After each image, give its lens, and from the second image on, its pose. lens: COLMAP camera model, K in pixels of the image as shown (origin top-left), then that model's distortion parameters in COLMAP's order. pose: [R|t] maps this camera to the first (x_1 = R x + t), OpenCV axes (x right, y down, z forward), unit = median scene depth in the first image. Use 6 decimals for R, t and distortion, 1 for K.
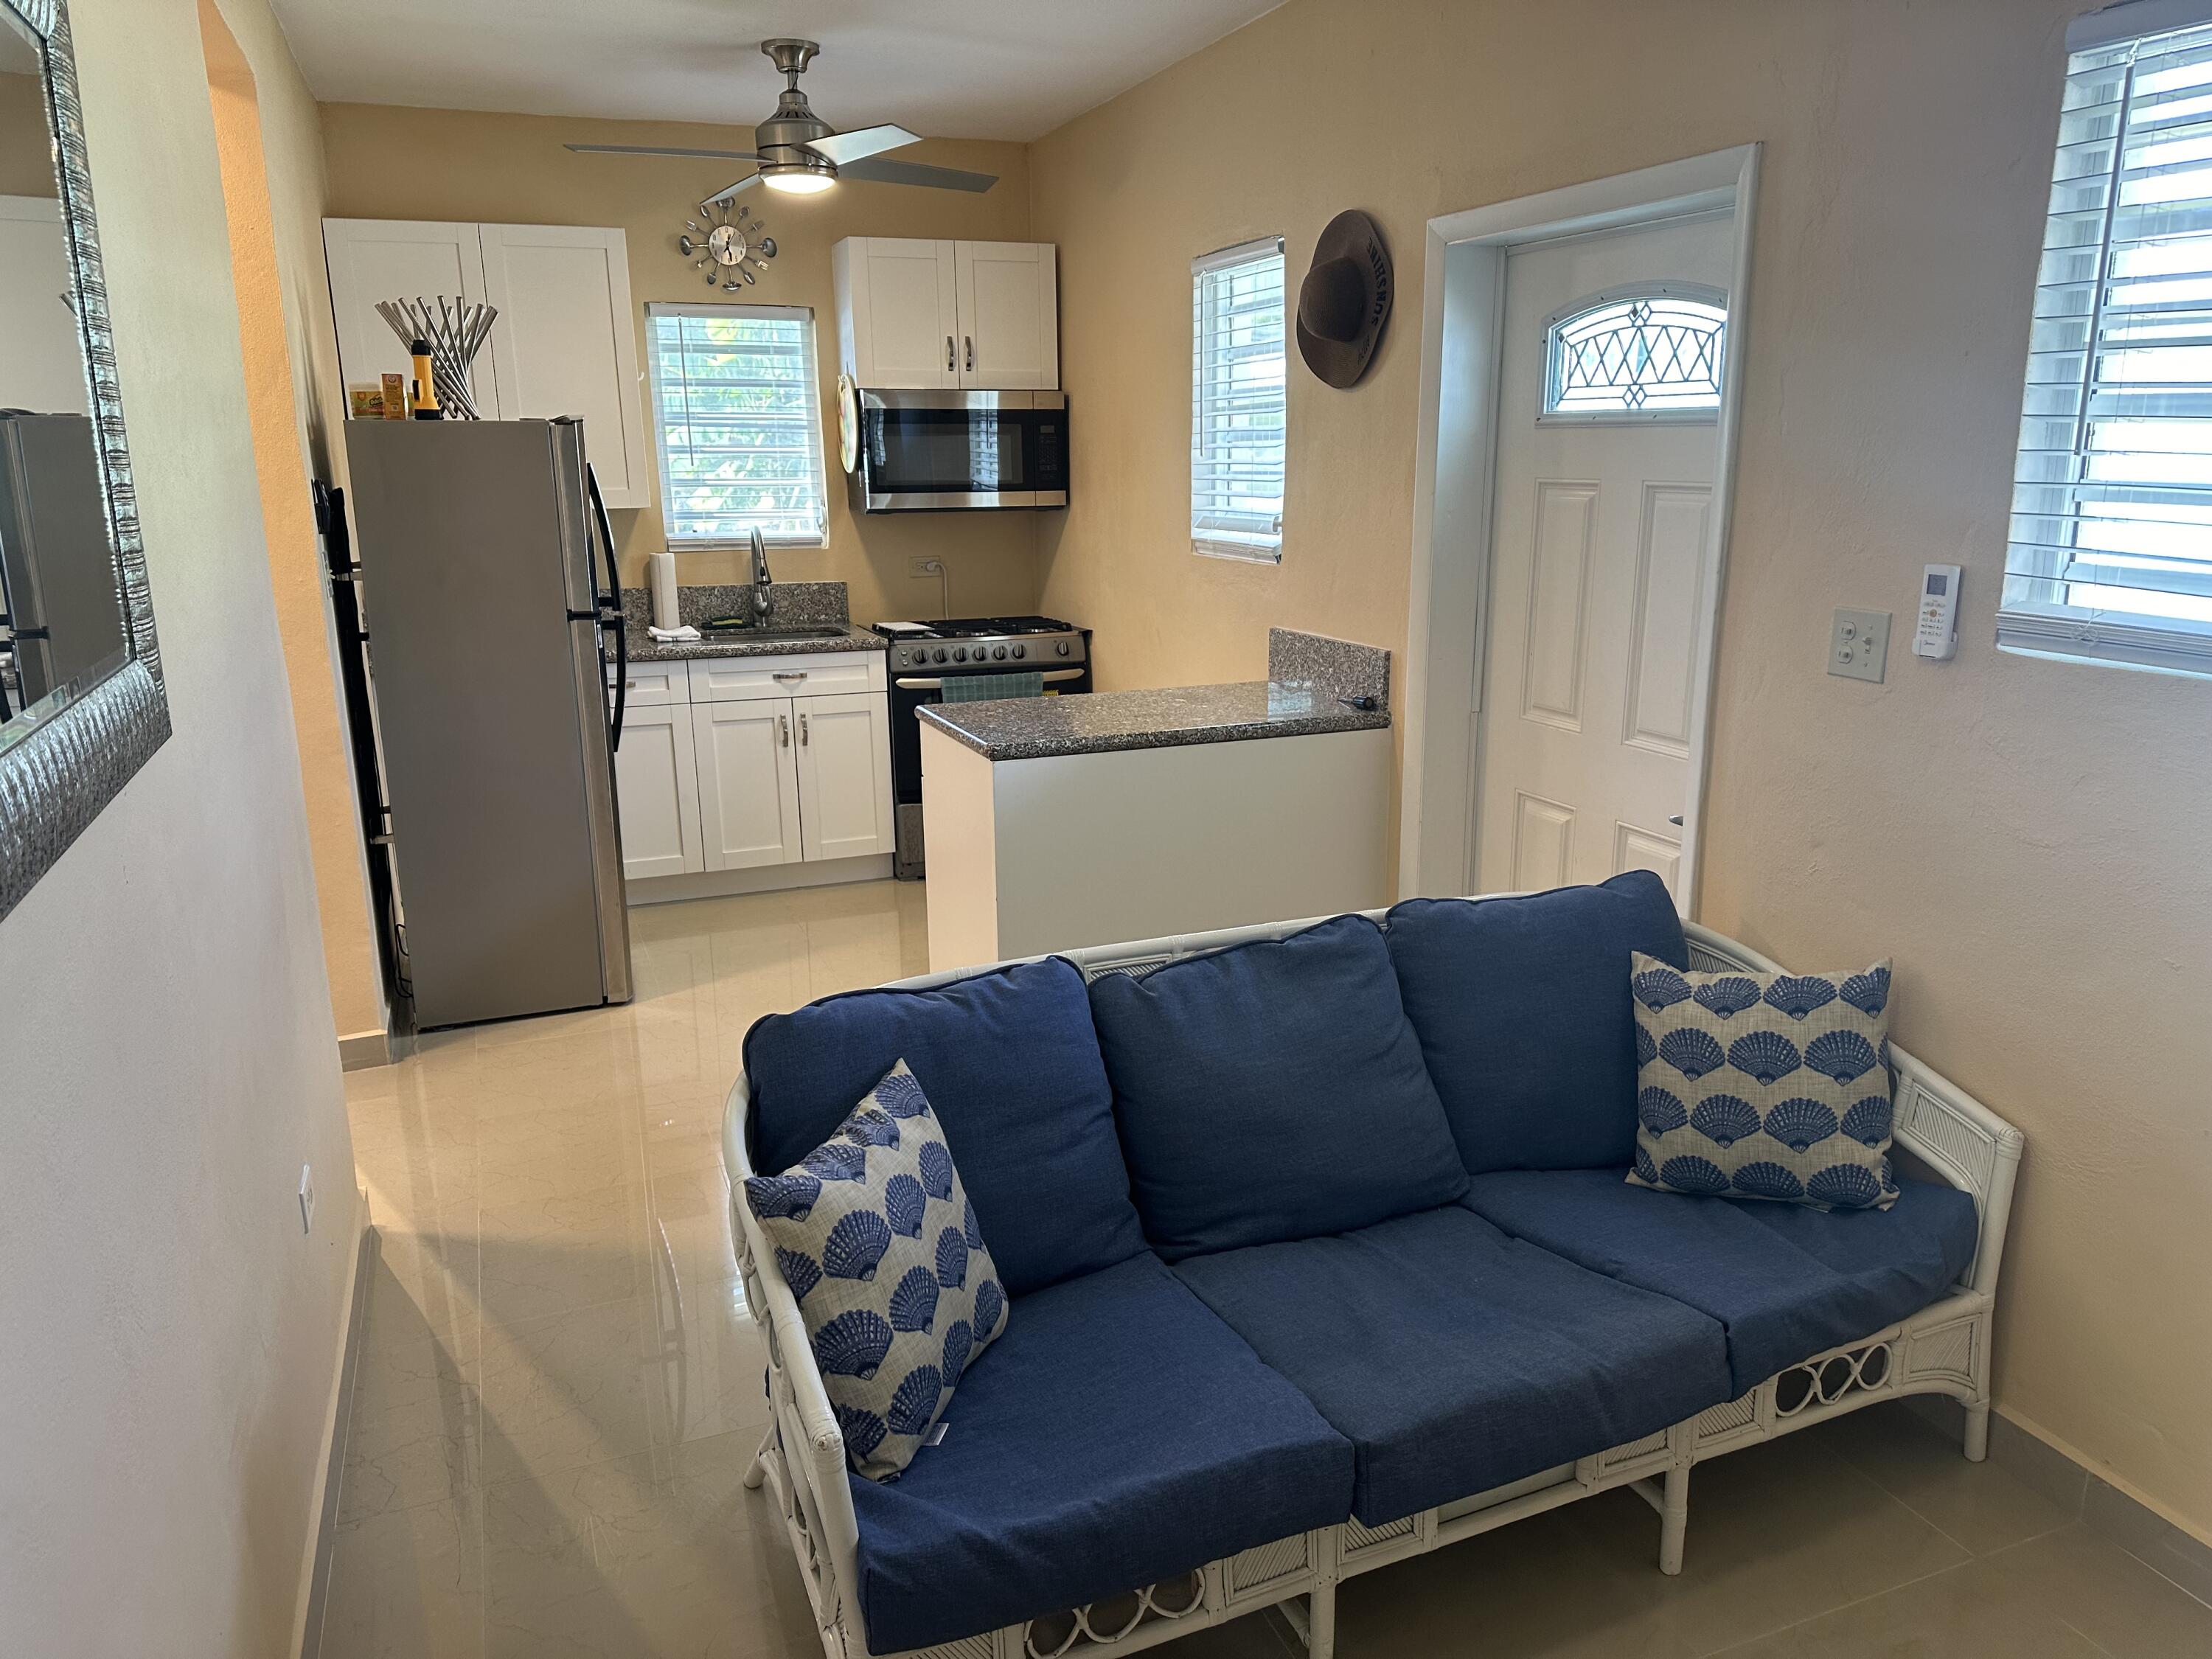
lens RADIAL K [[1540.9, 0, 1110.0], [0, 1540.9, 826.0], [0, 0, 1]] dist [0.000755, 0.001133]
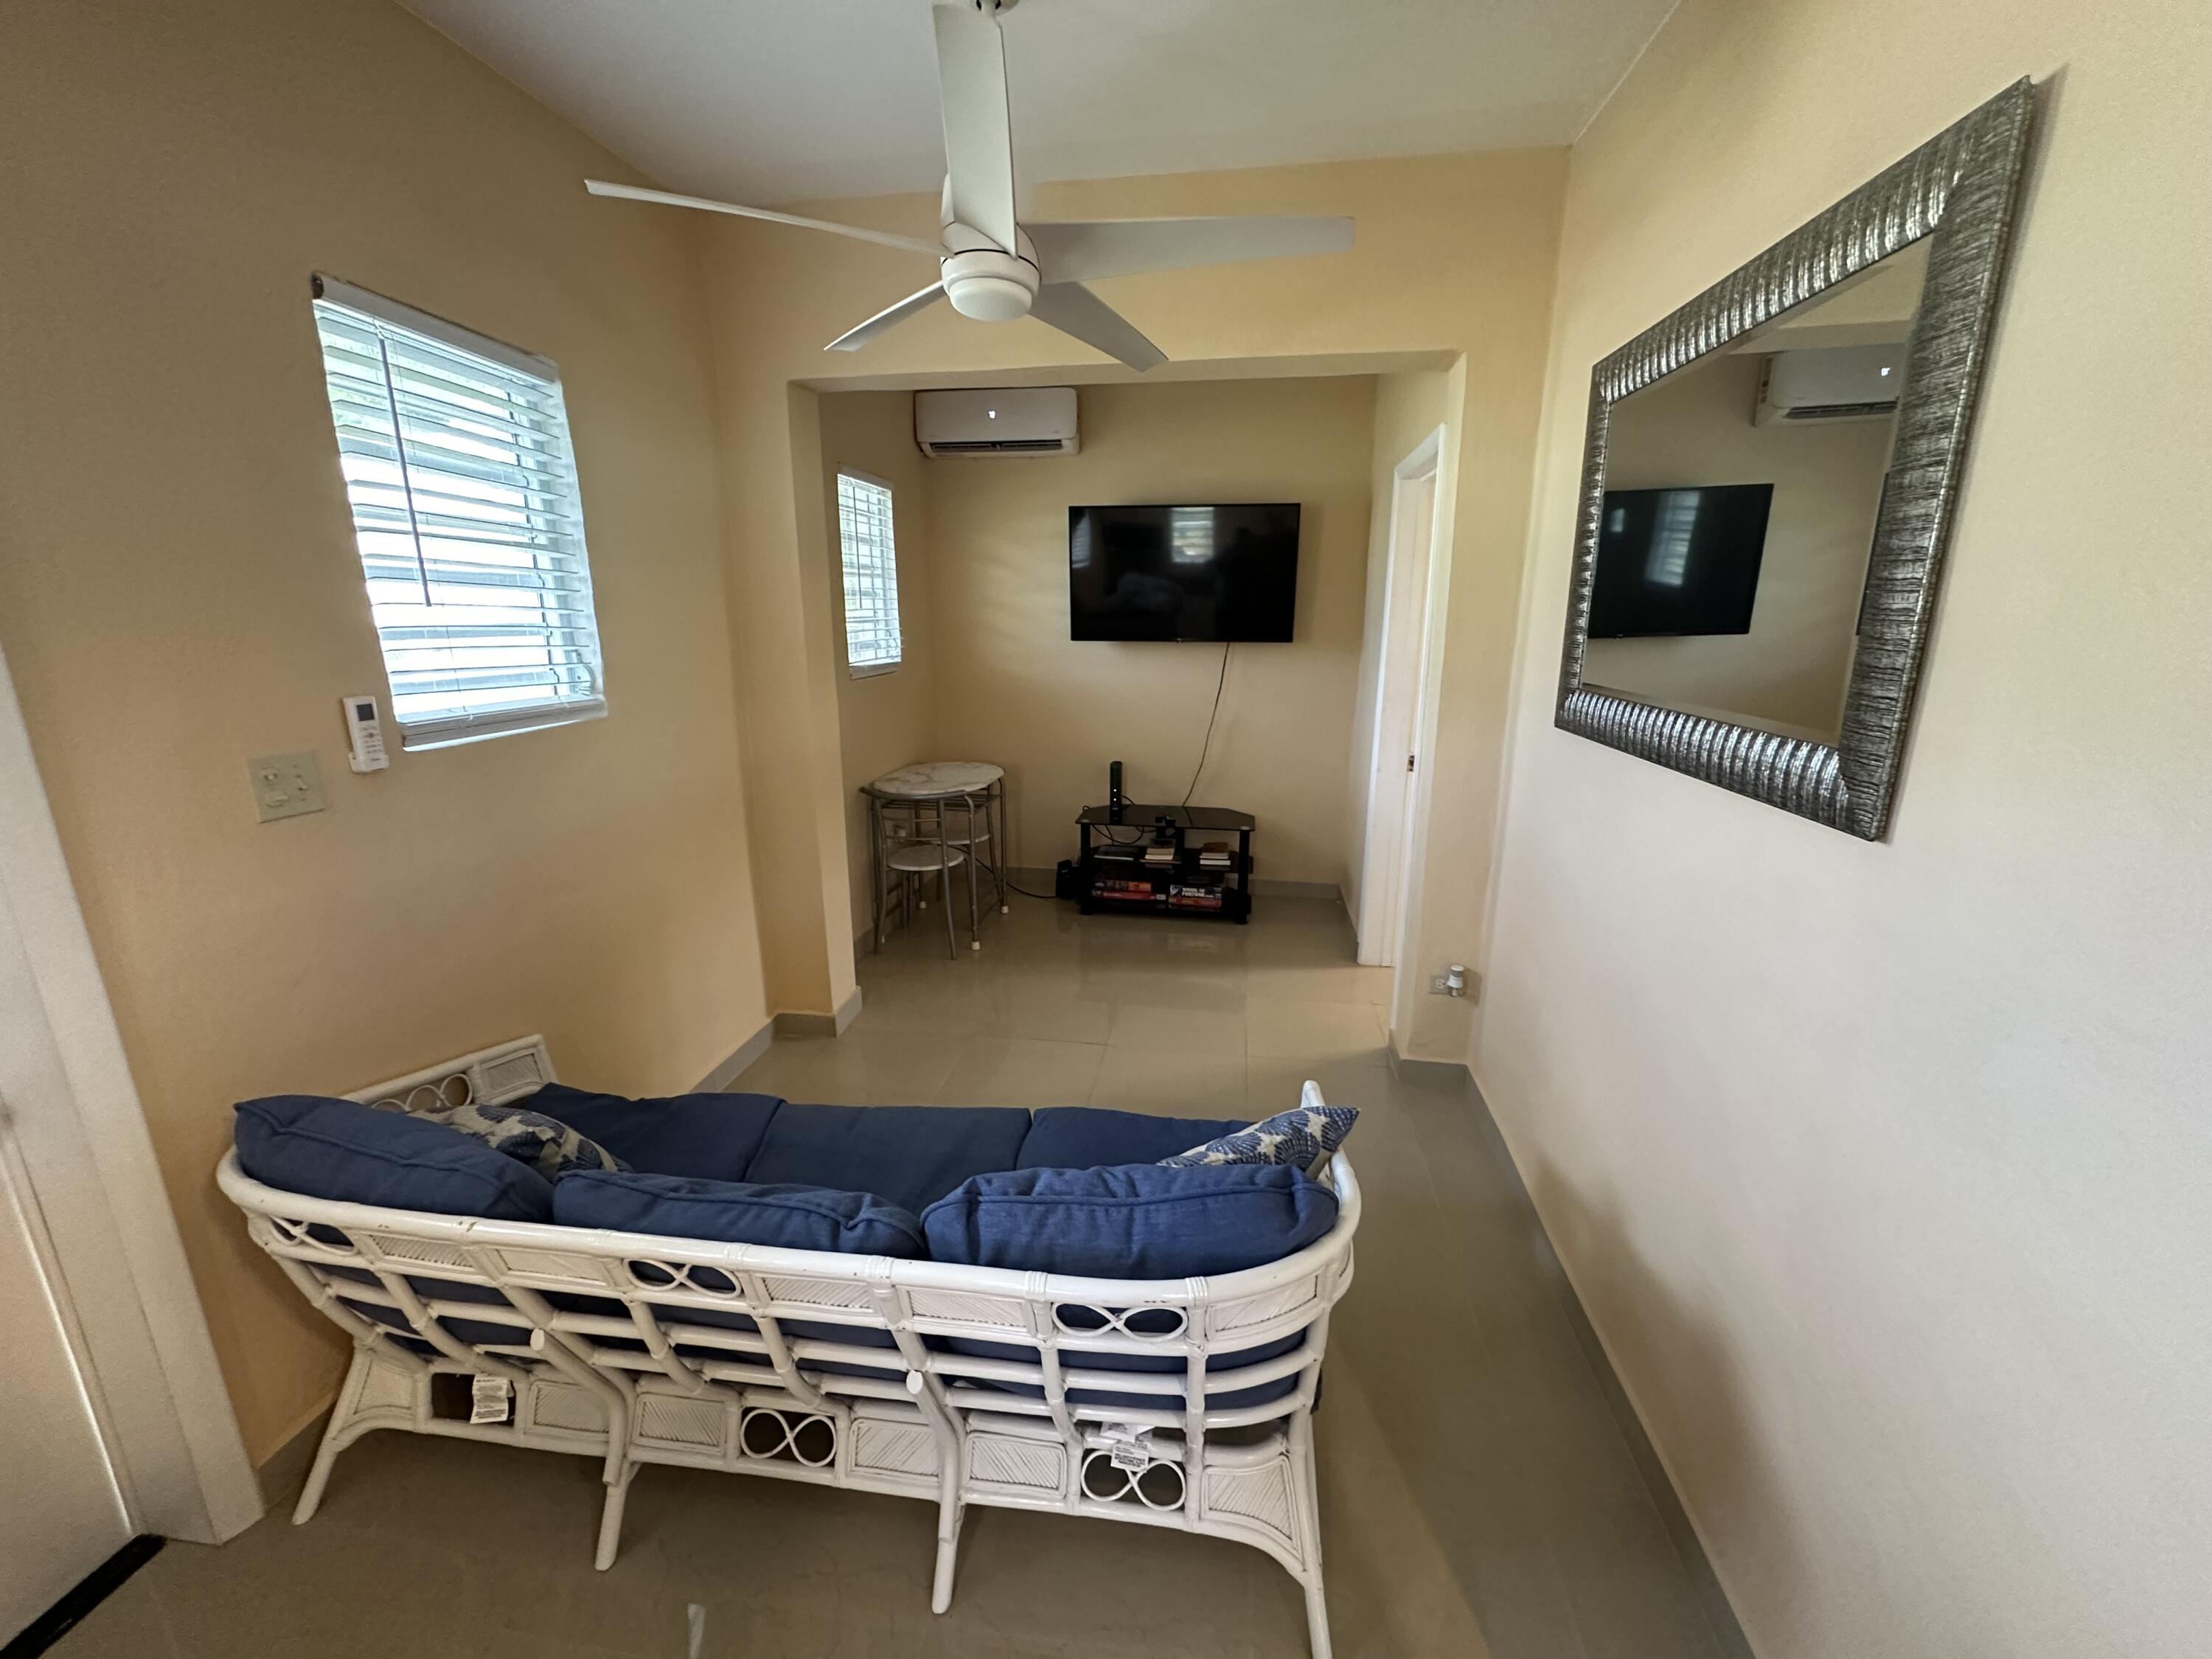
lens RADIAL K [[890.0, 0, 1105.8], [0, 890.0, 833.2], [0, 0, 1]] dist [-0.001465, -0.000091]
pose [[-0.867028, -0.109643, 0.486047, -0.342214], [0.134285, 0.887973, 0.439854, -0.305576], [-0.479823, 0.446635, -0.755173, 1.299632]]
